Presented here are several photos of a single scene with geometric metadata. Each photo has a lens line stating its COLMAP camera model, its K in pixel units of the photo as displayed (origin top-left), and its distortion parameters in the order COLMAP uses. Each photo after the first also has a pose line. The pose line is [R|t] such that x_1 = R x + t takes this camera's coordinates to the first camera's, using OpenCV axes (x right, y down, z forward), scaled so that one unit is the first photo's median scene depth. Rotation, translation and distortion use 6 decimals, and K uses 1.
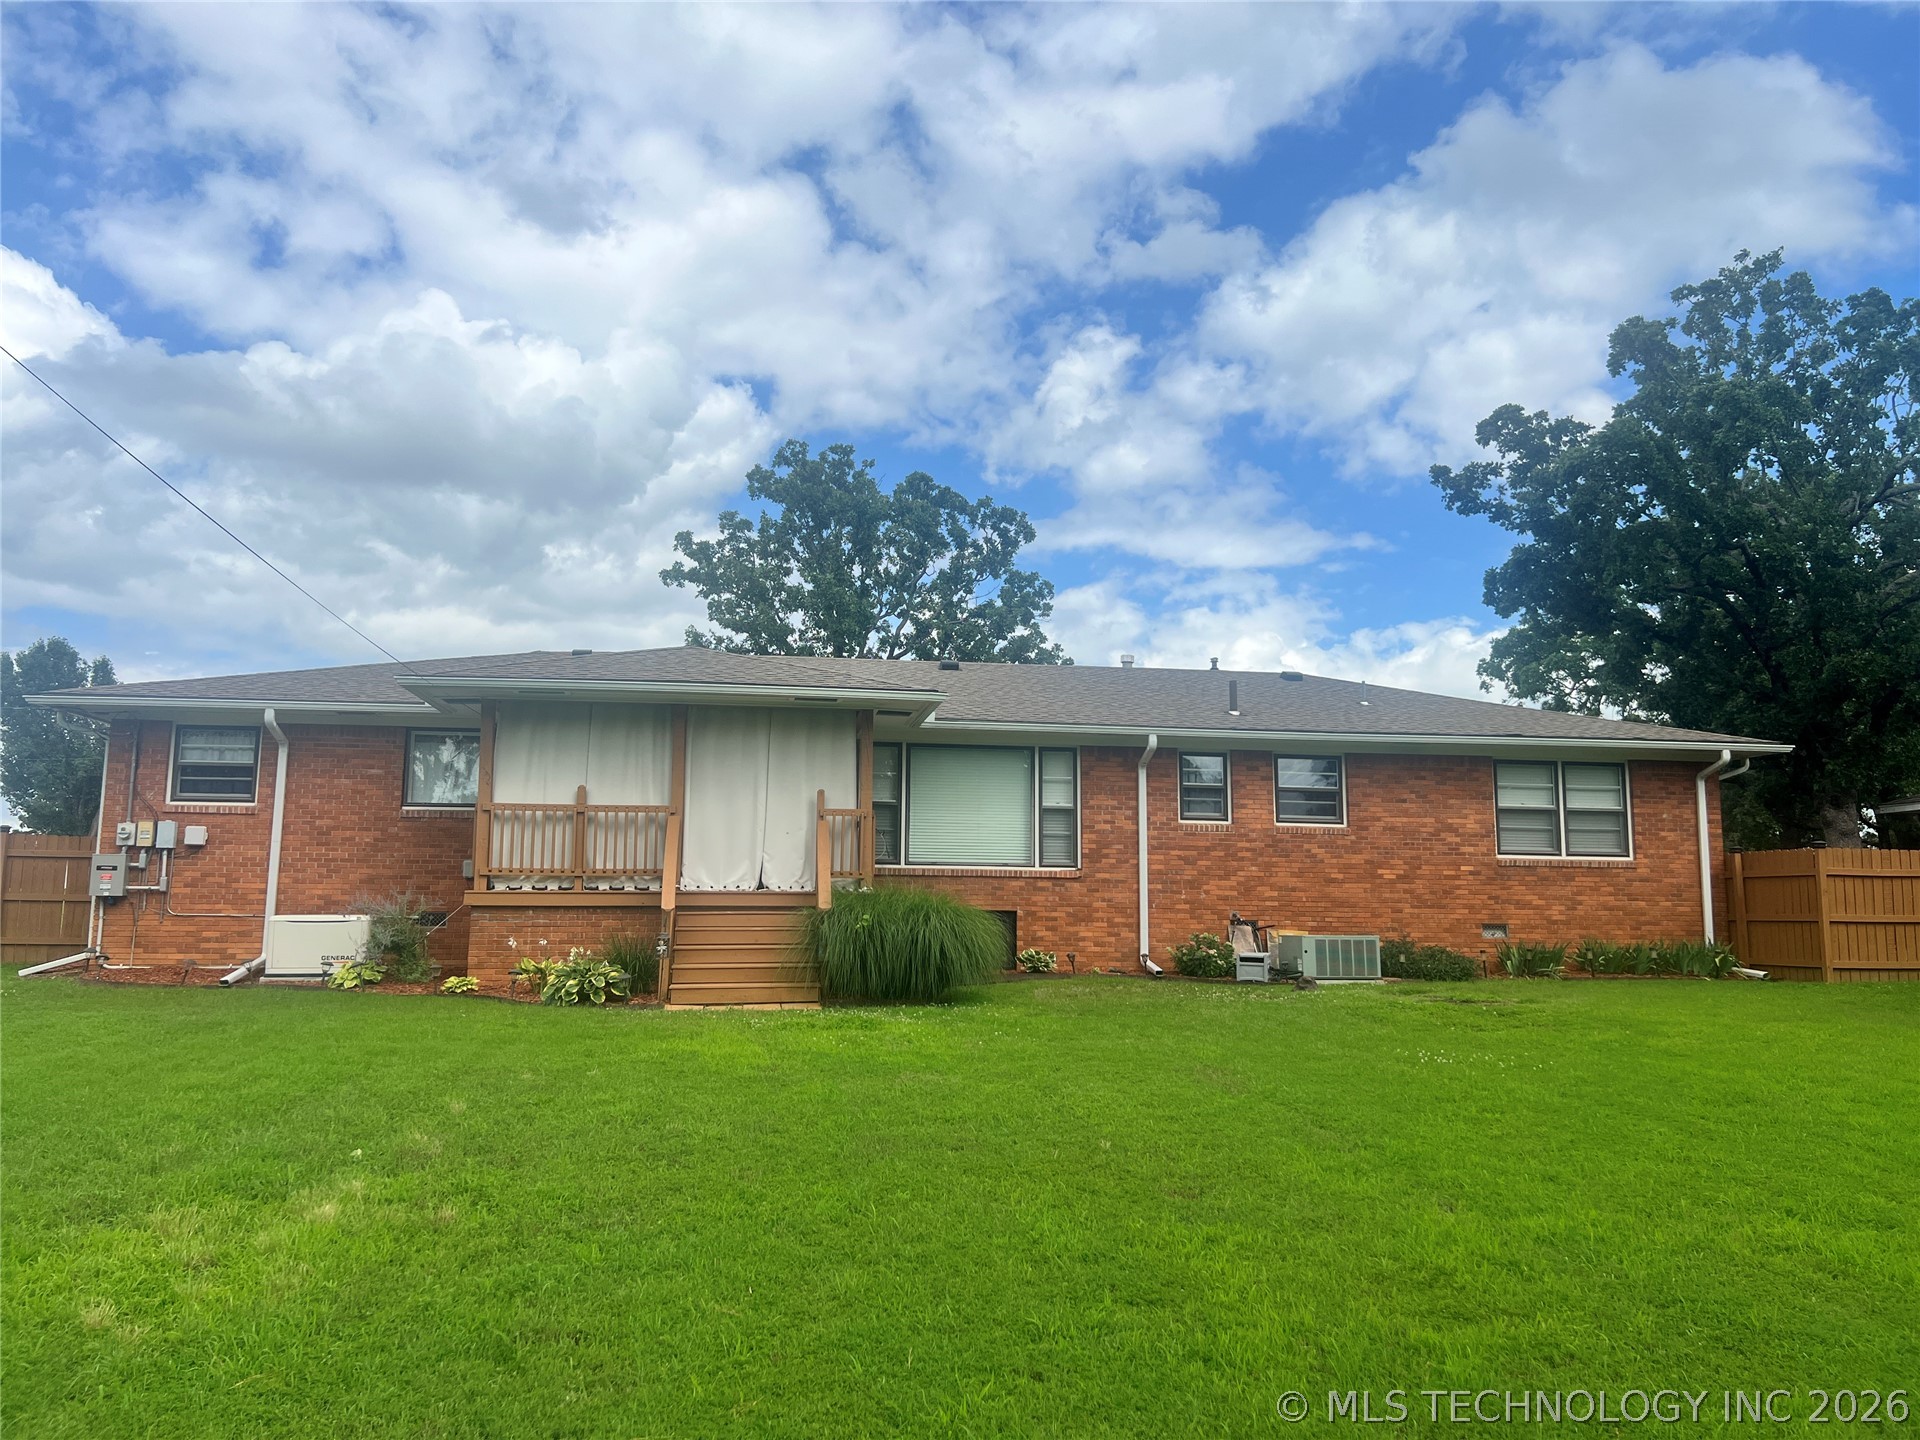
lens RADIAL K [[1425.8, 0, 970.9], [0, 1425.8, 720.1], [0, 0, 1]] dist [0.076530, -0.105041]
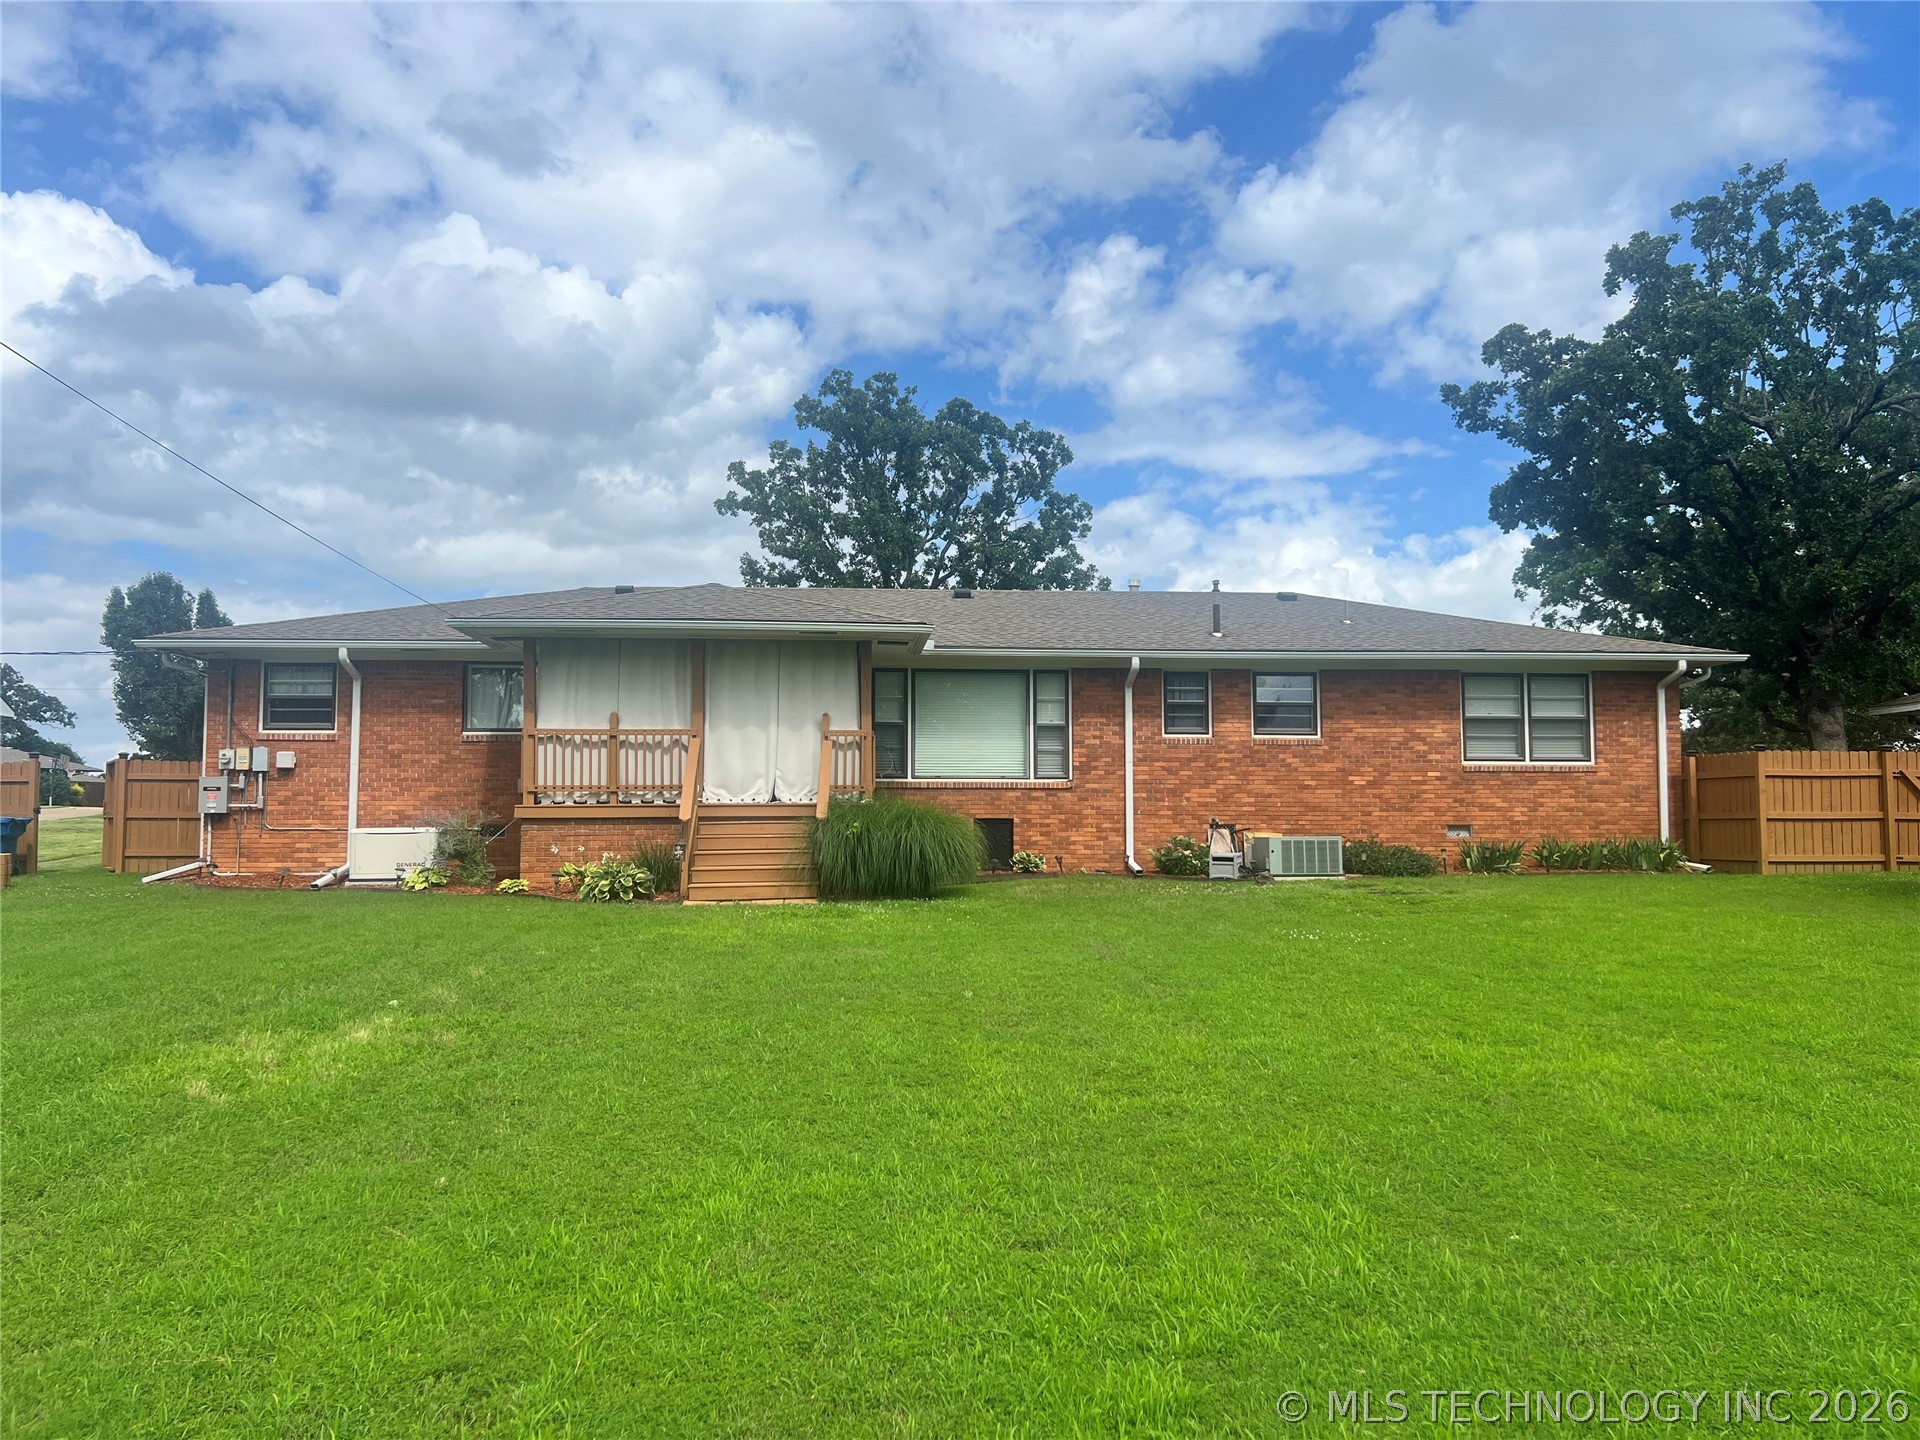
lens RADIAL K [[1479.5, 0, 1014.4], [0, 1479.5, 731.1], [0, 0, 1]] dist [0.095552, -0.167262]
pose [[0.998464, -0.014251, -0.053532, 0.090484], [0.018023, 0.997337, 0.070662, -0.014179], [0.052382, -0.071518, 0.996063, -0.131339]]
